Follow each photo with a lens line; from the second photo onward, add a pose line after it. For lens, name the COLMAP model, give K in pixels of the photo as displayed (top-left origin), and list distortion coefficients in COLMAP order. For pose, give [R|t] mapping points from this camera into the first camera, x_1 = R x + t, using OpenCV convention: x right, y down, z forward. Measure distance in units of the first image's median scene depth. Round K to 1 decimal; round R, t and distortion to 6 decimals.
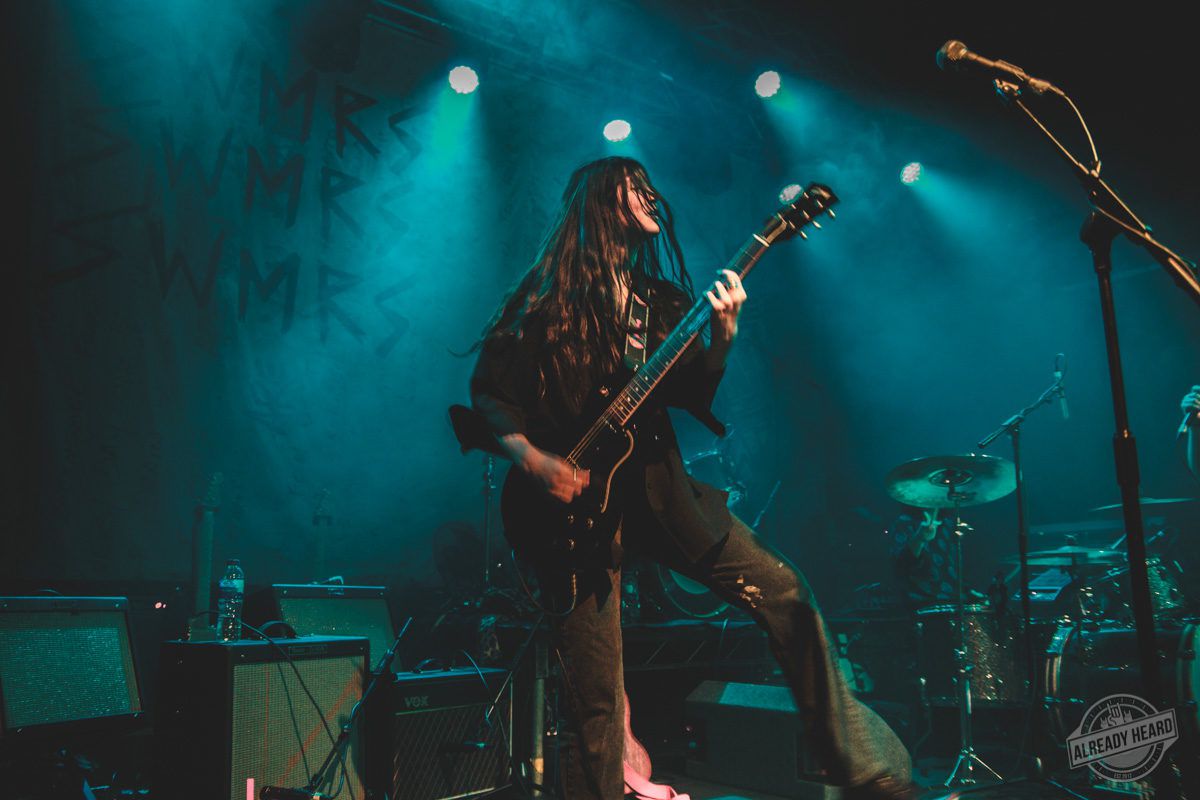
lens RADIAL K [[928.0, 0, 604.7], [0, 928.0, 419.3], [0, 0, 1]] dist [-0.072750, 0.030780]
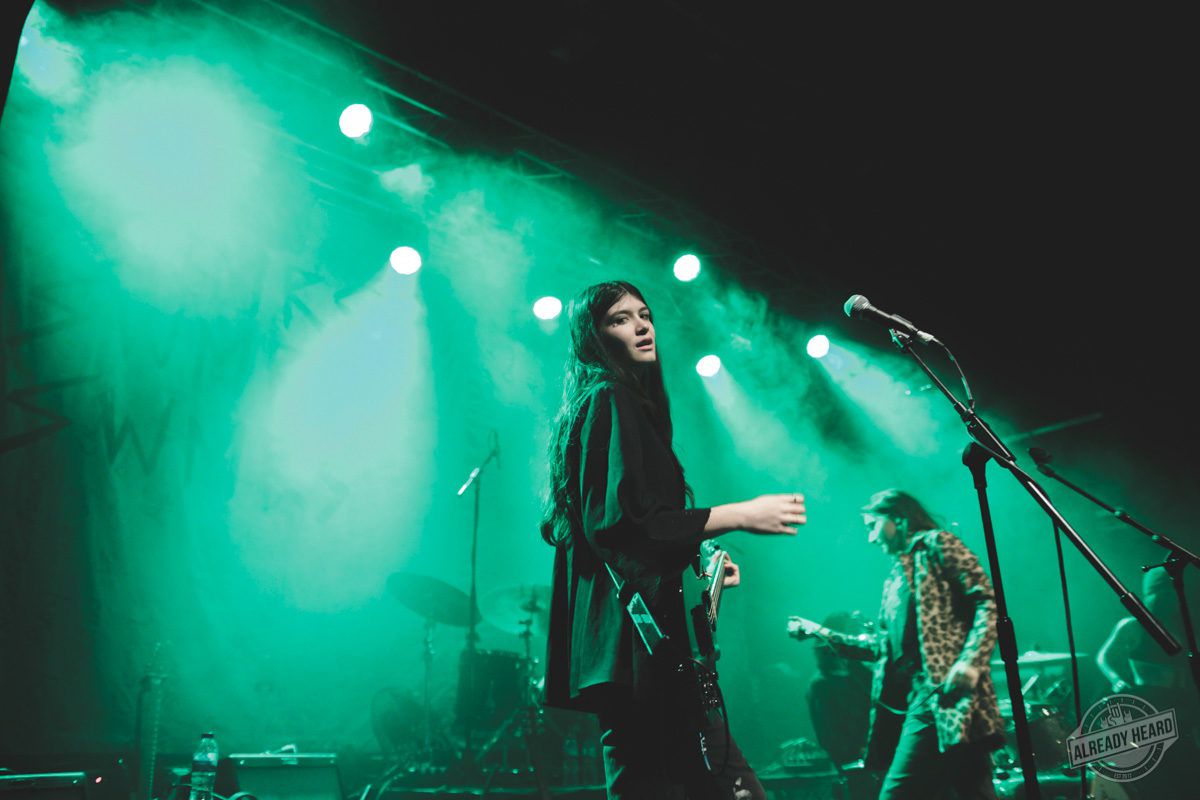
lens RADIAL K [[928.0, 0, 604.7], [0, 928.0, 419.3], [0, 0, 1]] dist [-0.072750, 0.030780]
pose [[0.995706, 0.006820, 0.092318, -0.038378], [0.008199, 0.986866, -0.161334, -0.021239], [-0.092206, 0.161398, 0.982572, -0.091153]]
